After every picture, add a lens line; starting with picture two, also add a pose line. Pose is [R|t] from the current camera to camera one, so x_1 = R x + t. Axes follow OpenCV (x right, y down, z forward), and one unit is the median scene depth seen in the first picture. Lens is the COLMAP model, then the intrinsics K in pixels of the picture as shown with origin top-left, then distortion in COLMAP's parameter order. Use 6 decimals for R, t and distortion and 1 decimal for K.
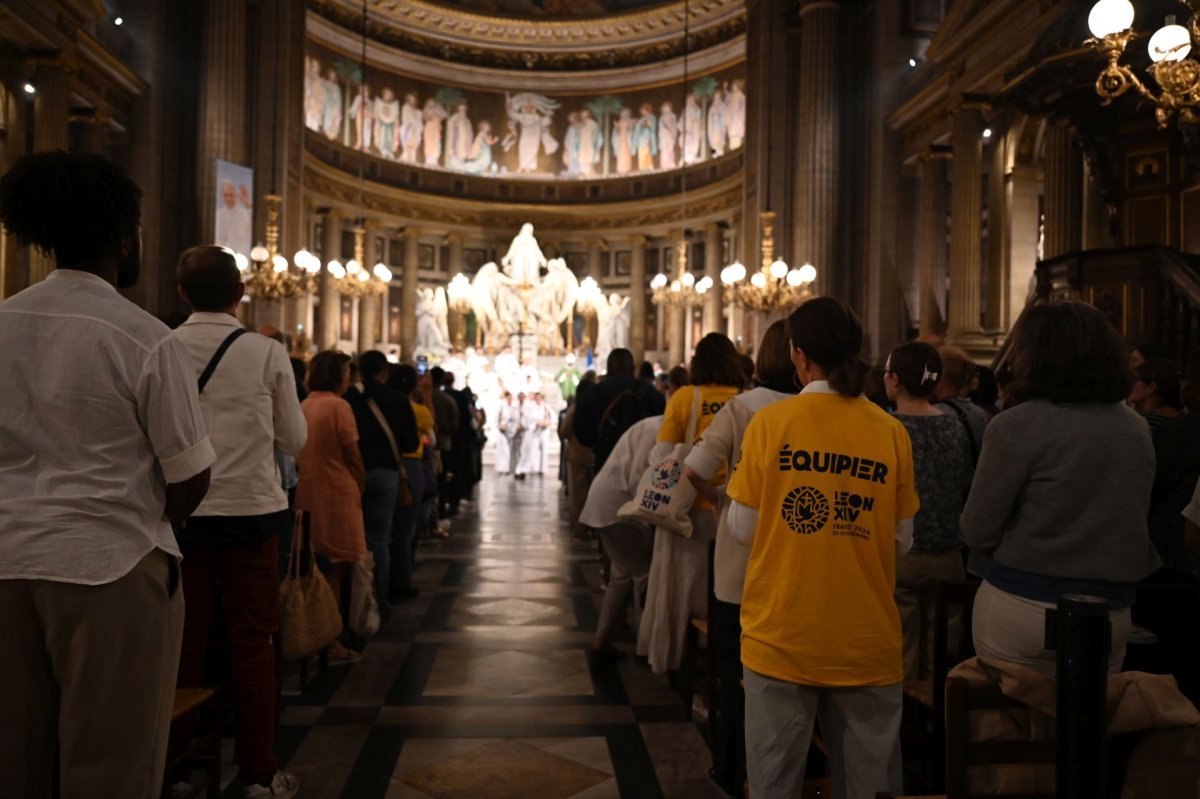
lens RADIAL K [[909.7, 0, 600.0], [0, 909.7, 399.5], [0, 0, 1]] dist [-0.006328, -0.000175]
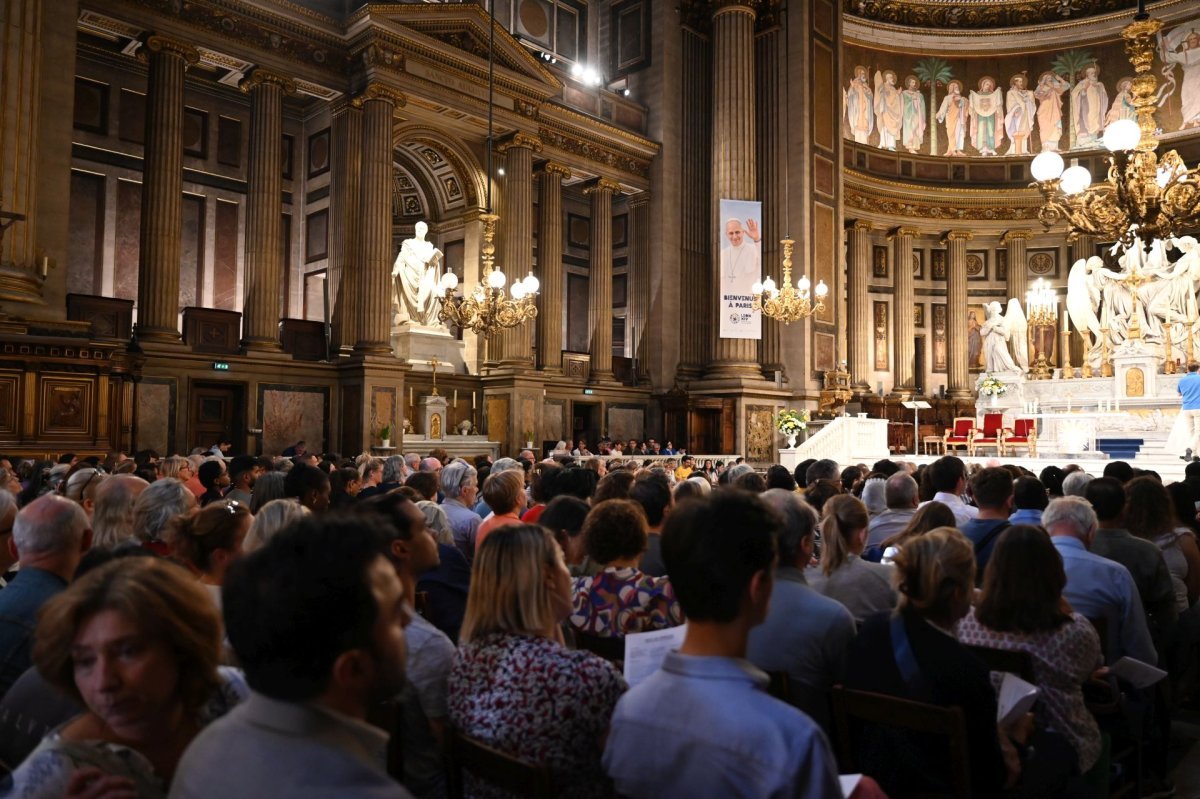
lens RADIAL K [[856.4, 0, 598.5], [0, 856.4, 401.7], [0, 0, 1]] dist [-0.003852, -0.001156]
pose [[0.651613, -0.049040, -0.756965, 0.126813], [0.014685, 0.998537, -0.052050, 0.001178], [0.758410, 0.022800, 0.651379, 0.204381]]
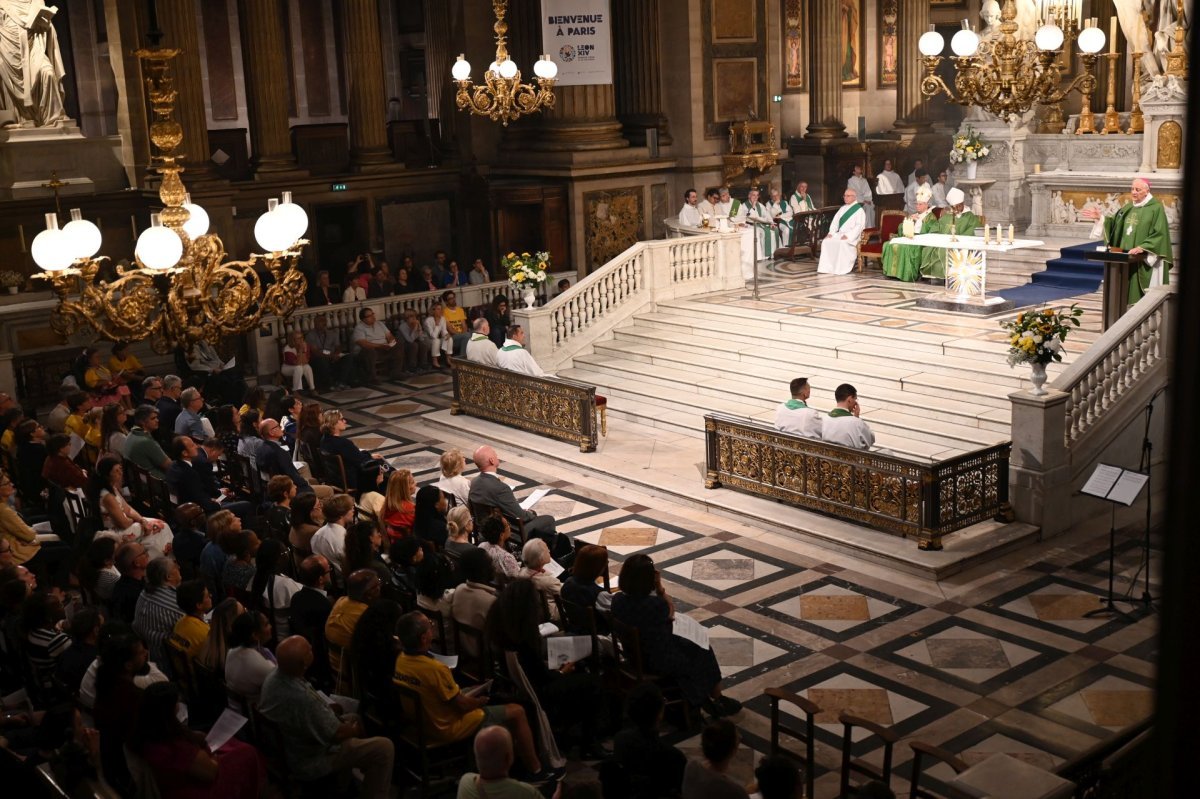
lens RADIAL K [[1371.1, 0, 607.5], [0, 1371.1, 387.2], [0, 0, 1]] dist [-0.000642, 0.013912]
pose [[0.557374, 0.135416, -0.819144, 0.275936], [0.065233, 0.976417, 0.205802, -0.070082], [0.827695, -0.168143, 0.535396, 0.336139]]
